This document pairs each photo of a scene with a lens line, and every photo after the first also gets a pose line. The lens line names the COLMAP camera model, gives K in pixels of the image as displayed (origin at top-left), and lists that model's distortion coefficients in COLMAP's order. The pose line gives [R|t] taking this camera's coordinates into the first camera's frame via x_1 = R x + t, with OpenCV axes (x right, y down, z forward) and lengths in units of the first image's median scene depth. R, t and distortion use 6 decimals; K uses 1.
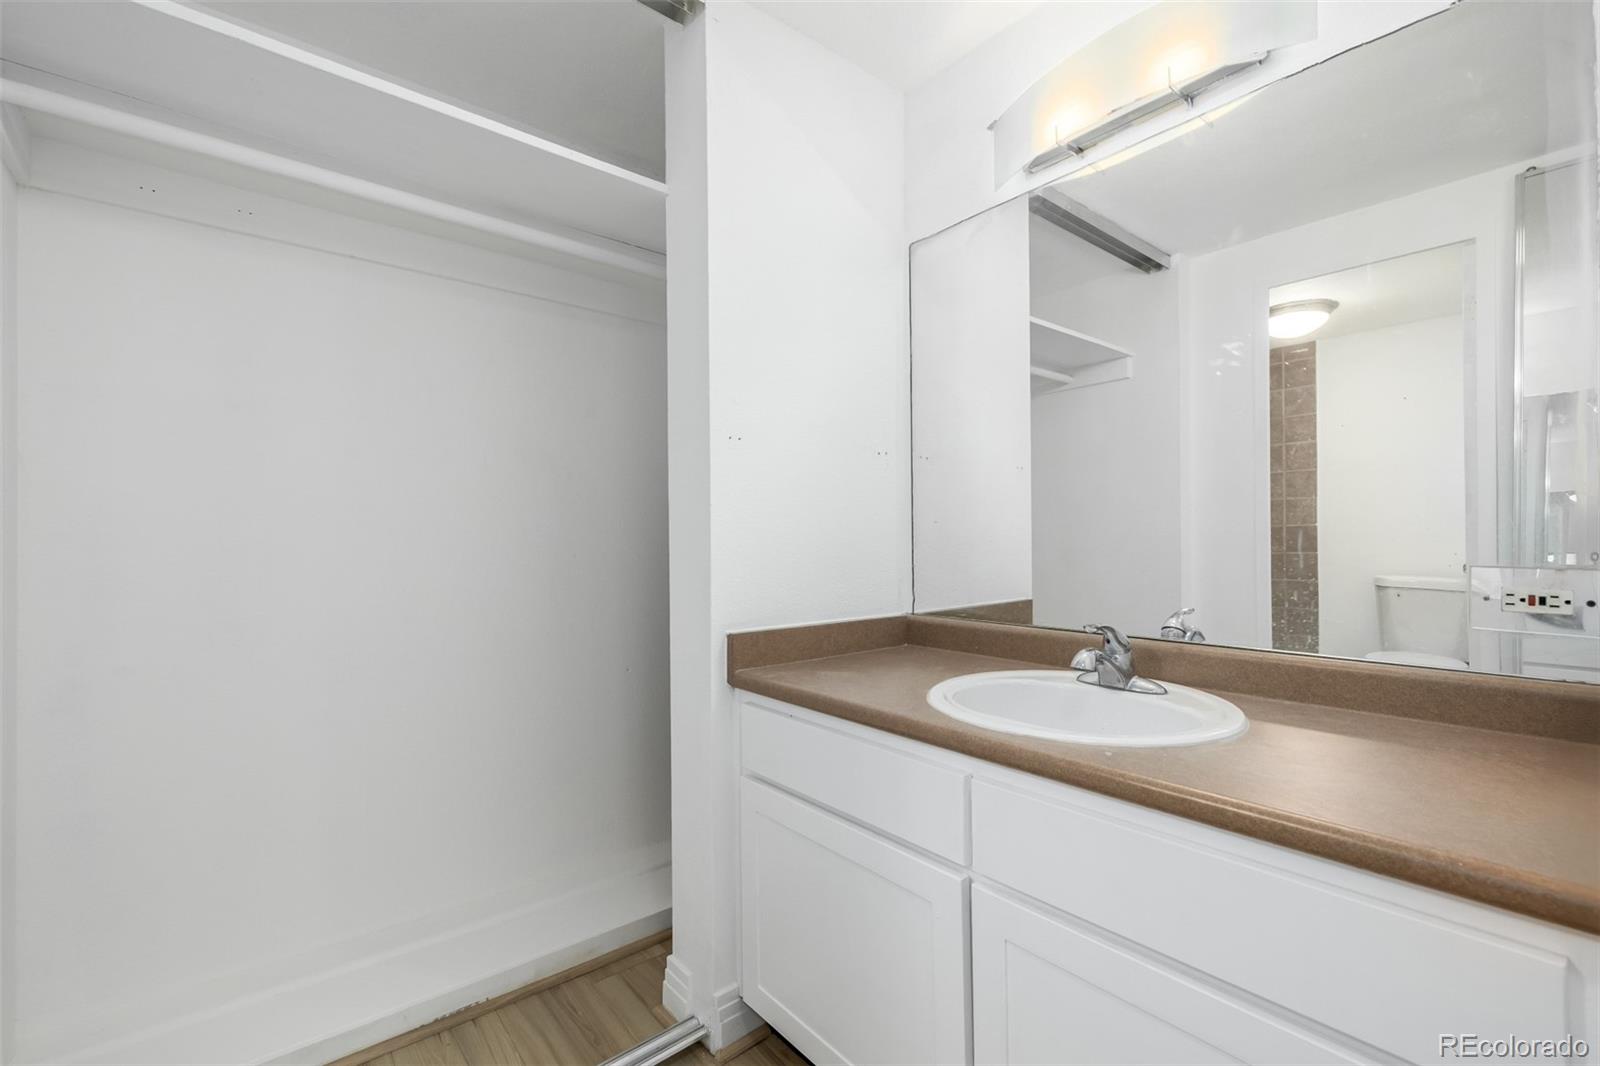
lens RADIAL K [[691.1, 0, 809.6], [0, 691.1, 533.5], [0, 0, 1]] dist [0.003383, -0.000593]
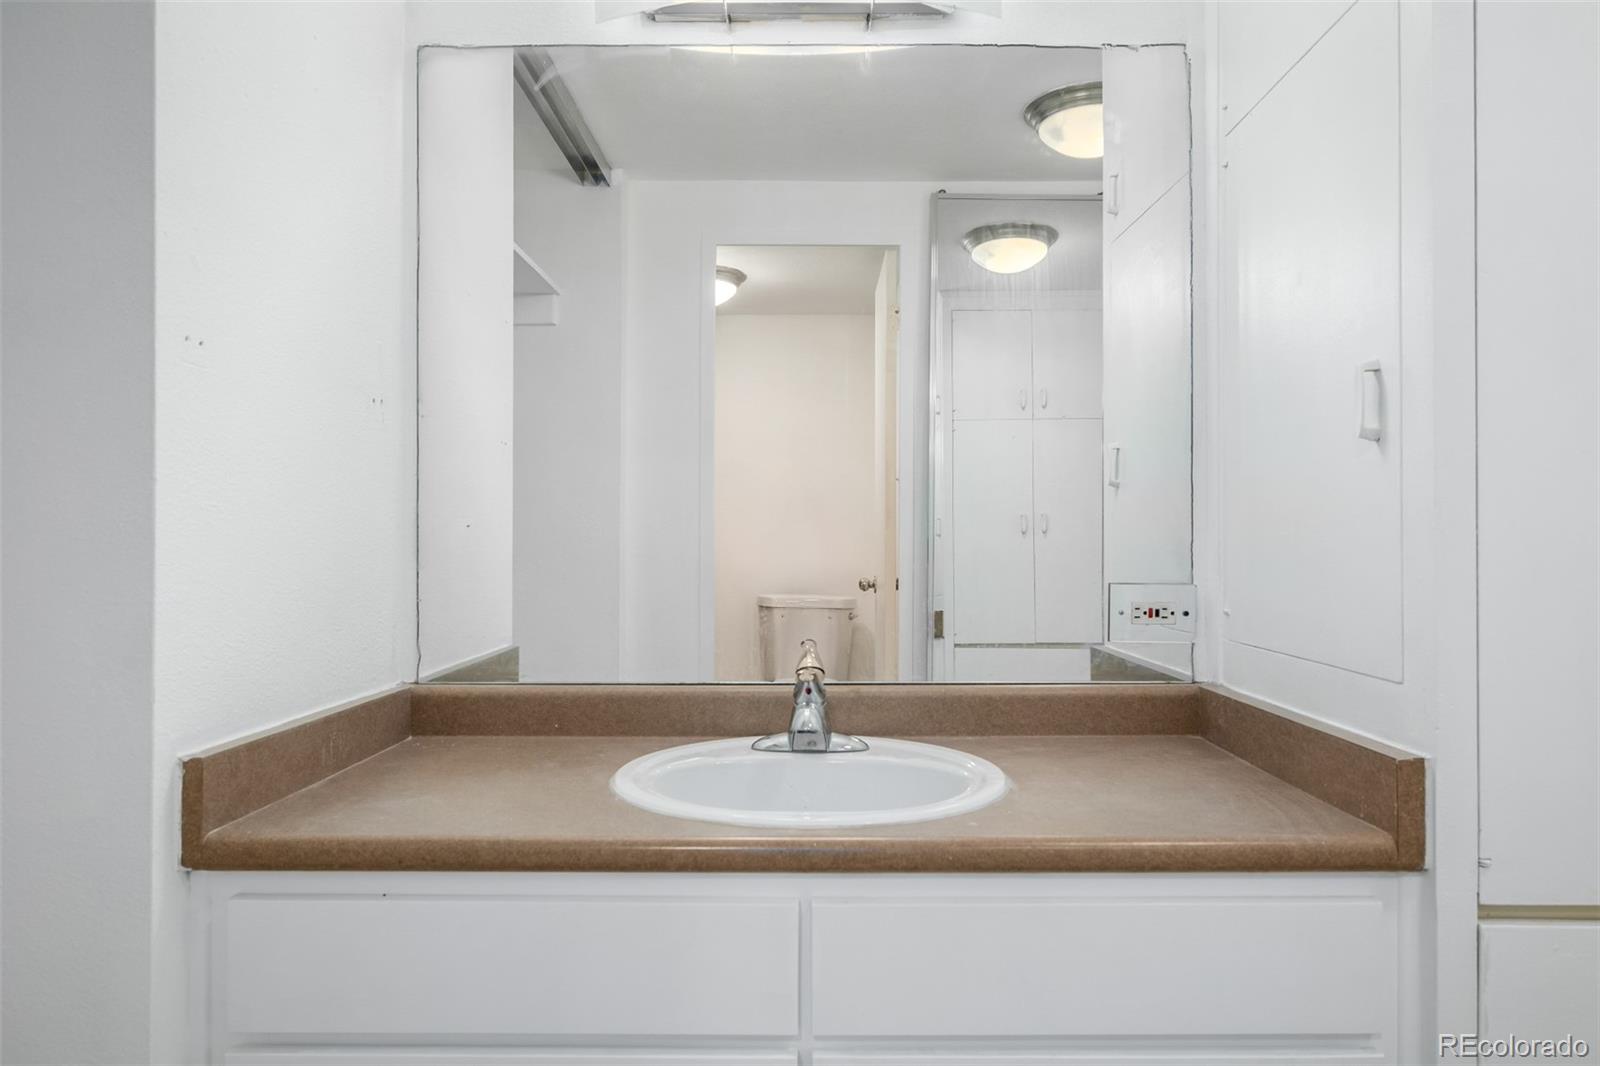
lens RADIAL K [[1061.2, 0, 800.8], [0, 1061.2, 541.3], [0, 0, 1]] dist [-0.004960, -0.000287]
pose [[0.640140, 0.010734, 0.768184, -0.435720], [-0.011093, 0.999927, -0.004729, -0.002723], [-0.768179, -0.005494, 0.640212, 0.242975]]
